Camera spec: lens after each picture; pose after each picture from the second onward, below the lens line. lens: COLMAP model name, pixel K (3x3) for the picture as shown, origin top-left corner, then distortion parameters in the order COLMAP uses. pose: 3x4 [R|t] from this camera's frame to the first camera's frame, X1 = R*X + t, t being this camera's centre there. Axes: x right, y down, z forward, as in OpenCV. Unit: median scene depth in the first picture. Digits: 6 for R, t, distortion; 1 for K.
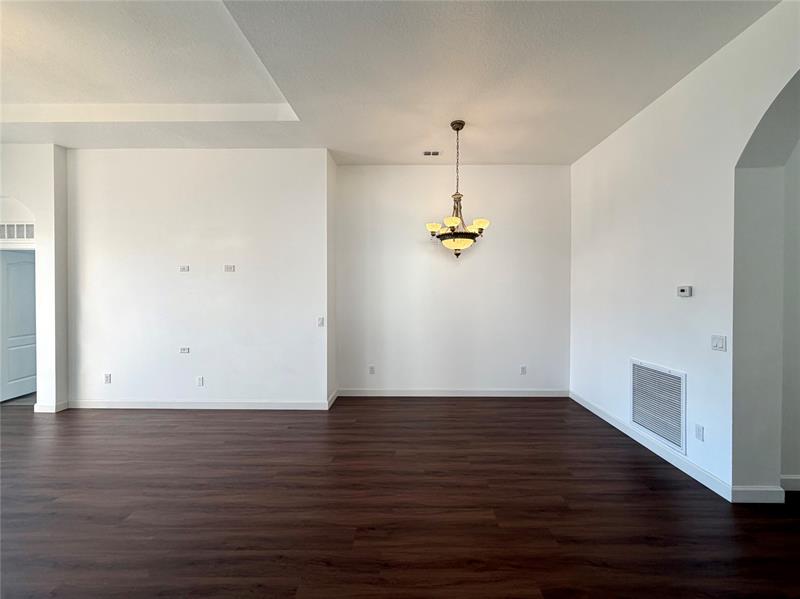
lens RADIAL K [[324.4, 0, 393.9], [0, 324.4, 297.3], [0, 0, 1]] dist [0.000273, -0.000035]
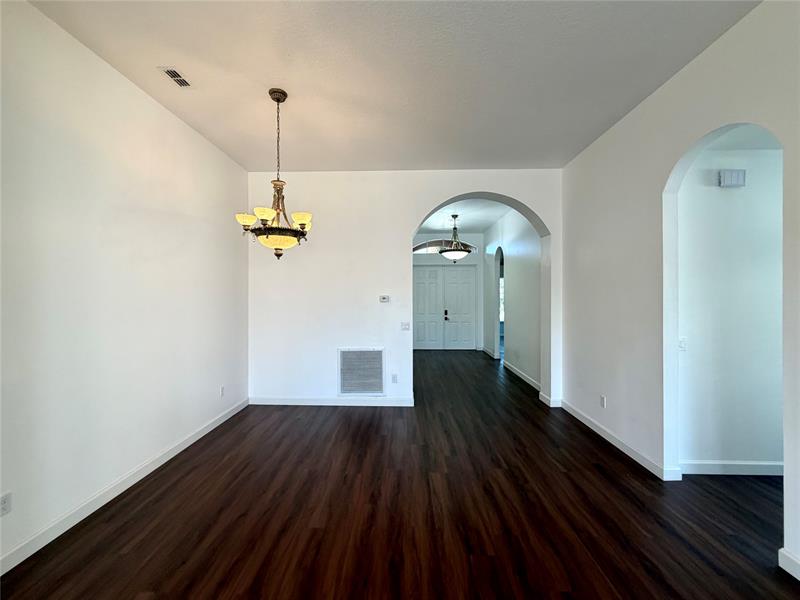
lens RADIAL K [[324.4, 0, 414.9], [0, 324.4, 296.4], [0, 0, 1]] dist [0.000273, -0.000035]
pose [[-0.008573, -0.004134, 0.999955, -0.730244], [0.015350, 0.999873, 0.004266, -0.032963], [-0.999845, 0.015386, -0.008508, 0.801876]]
